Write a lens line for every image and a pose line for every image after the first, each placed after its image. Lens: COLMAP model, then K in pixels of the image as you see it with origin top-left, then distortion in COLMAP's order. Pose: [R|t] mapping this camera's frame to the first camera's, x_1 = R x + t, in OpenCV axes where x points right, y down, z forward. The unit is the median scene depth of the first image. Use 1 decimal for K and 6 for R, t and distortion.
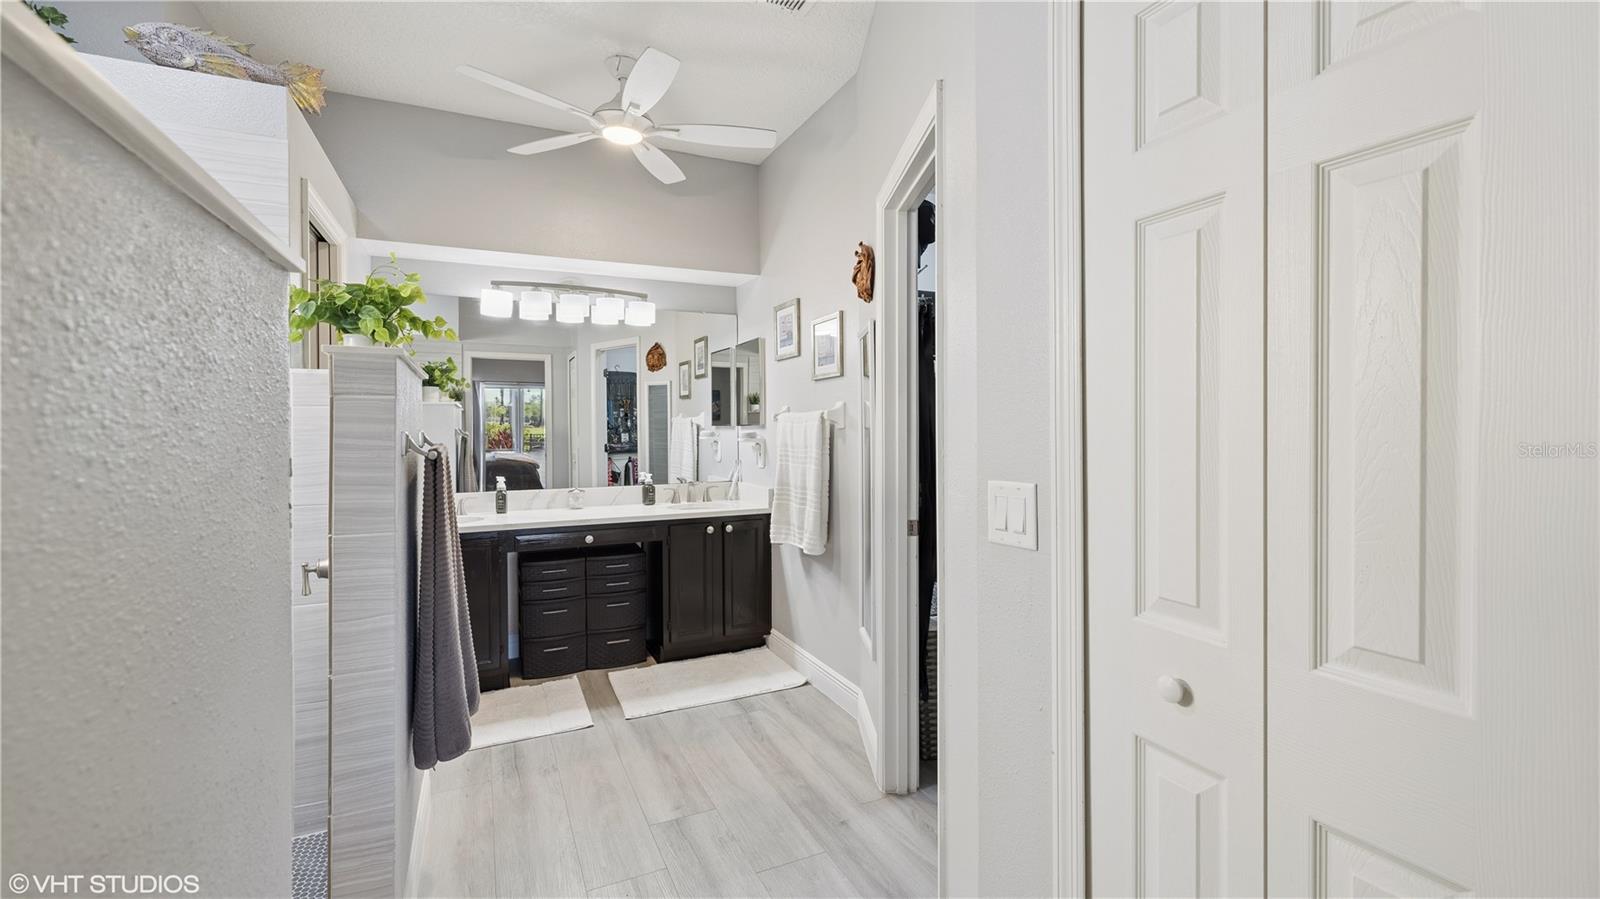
lens RADIAL K [[687.6, 0, 798.8], [0, 687.6, 436.1], [0, 0, 1]] dist [0.005623, -0.002094]
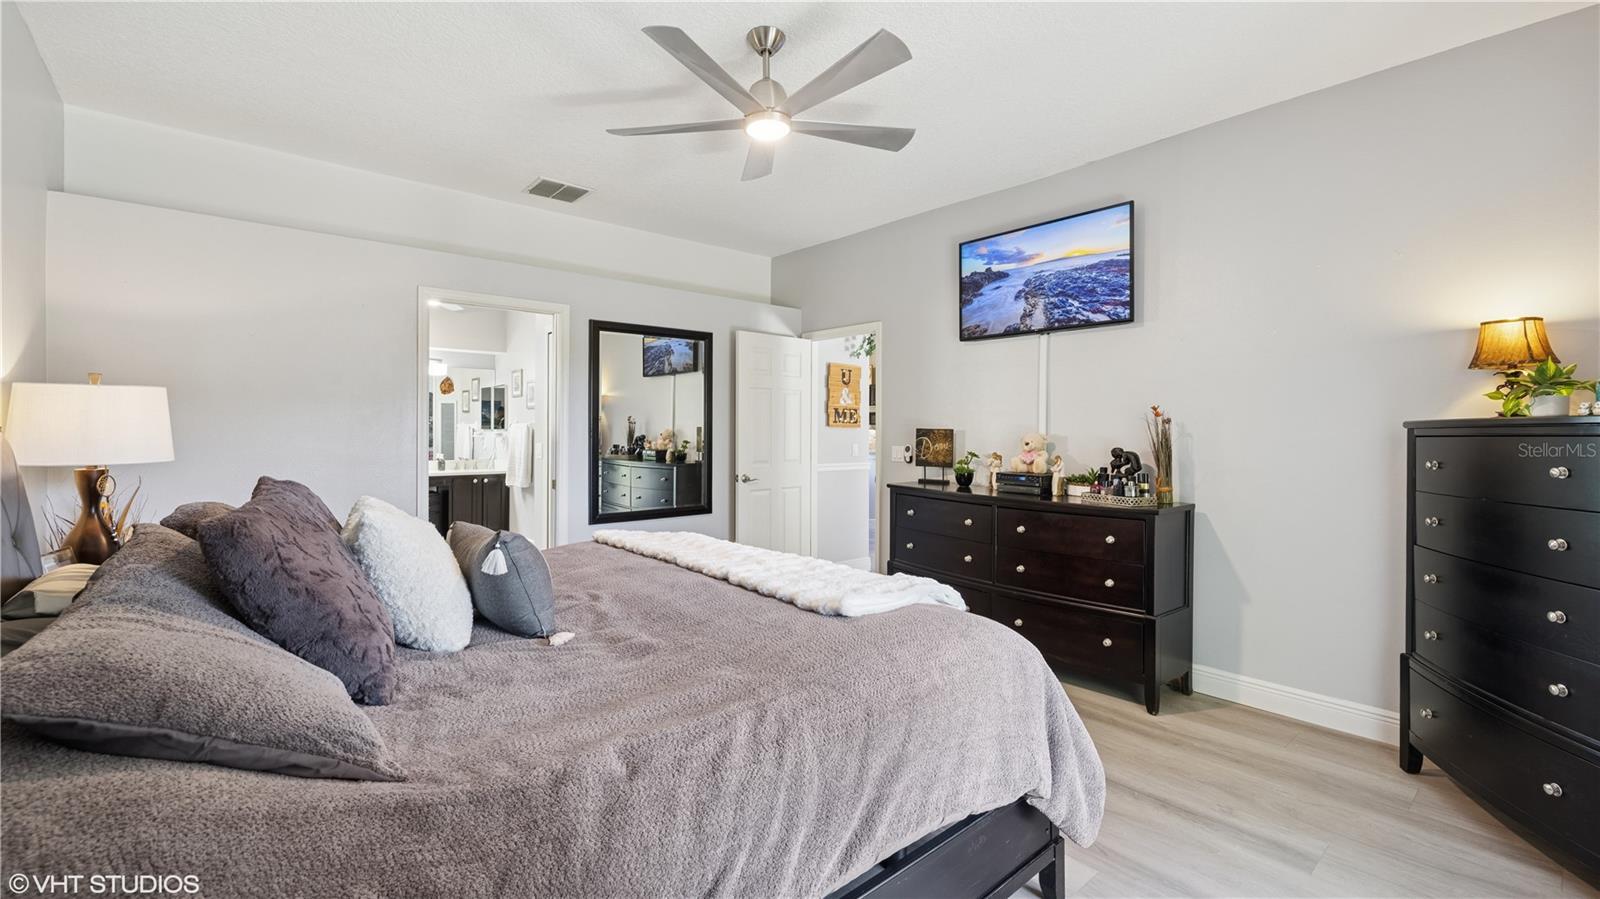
lens RADIAL K [[687.6, 0, 818.0], [0, 687.6, 426.0], [0, 0, 1]] dist [0.005623, -0.002094]
pose [[0.958490, 0.011341, 0.284899, 0.226337], [-0.007625, 0.999871, -0.014151, -0.002996], [-0.285023, 0.011391, 0.958453, -1.075905]]
